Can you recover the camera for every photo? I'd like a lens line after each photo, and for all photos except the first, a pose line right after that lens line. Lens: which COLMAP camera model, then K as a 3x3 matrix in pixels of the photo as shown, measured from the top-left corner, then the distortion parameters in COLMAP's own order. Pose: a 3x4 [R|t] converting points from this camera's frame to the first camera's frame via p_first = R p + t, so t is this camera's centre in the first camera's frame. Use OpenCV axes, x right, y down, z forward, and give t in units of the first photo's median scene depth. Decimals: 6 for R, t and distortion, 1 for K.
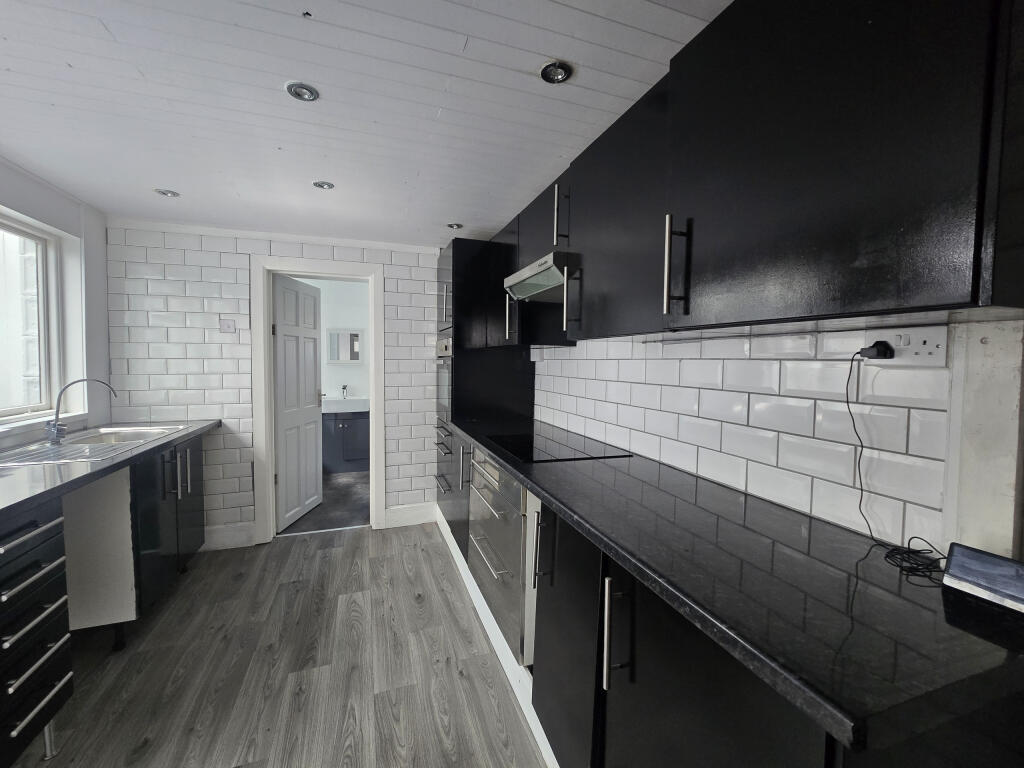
lens RADIAL K [[419.1, 0, 515.9], [0, 419.1, 381.4], [0, 0, 1]] dist [-0.001275, -0.000134]
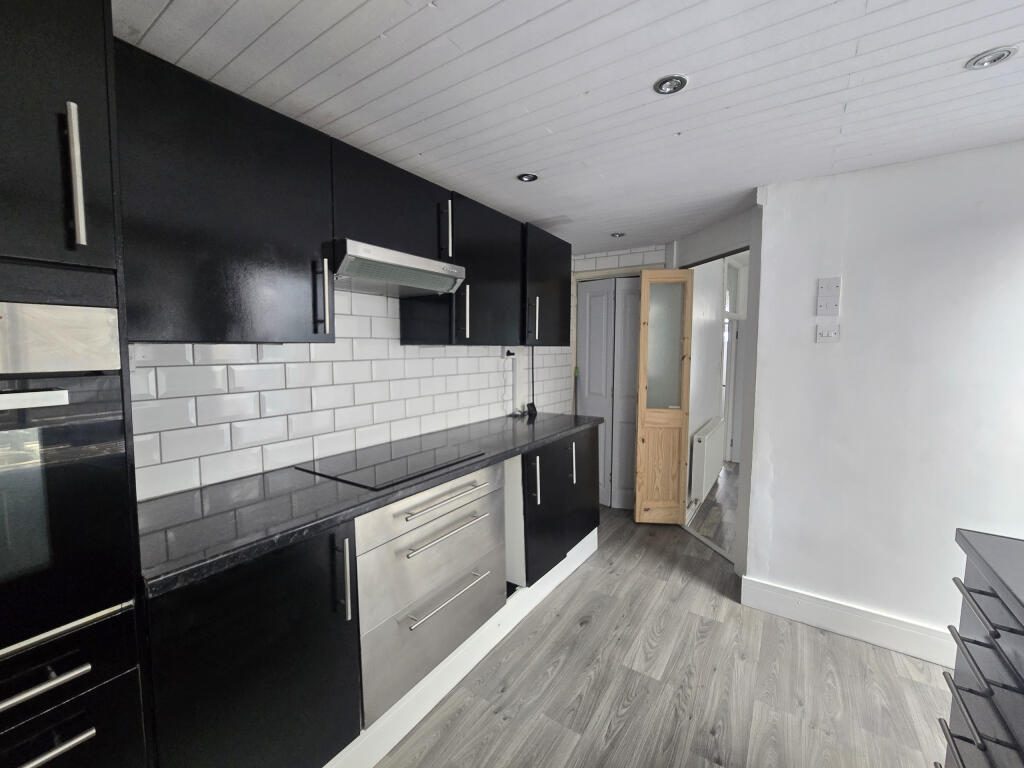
lens RADIAL K [[419.1, 0, 514.0], [0, 419.1, 378.7], [0, 0, 1]] dist [-0.001275, -0.000134]
pose [[-0.588066, -0.058878, 0.806667, -0.981838], [0.049172, 0.992899, 0.108318, -0.129550], [-0.807317, 0.103364, -0.580996, 1.638144]]
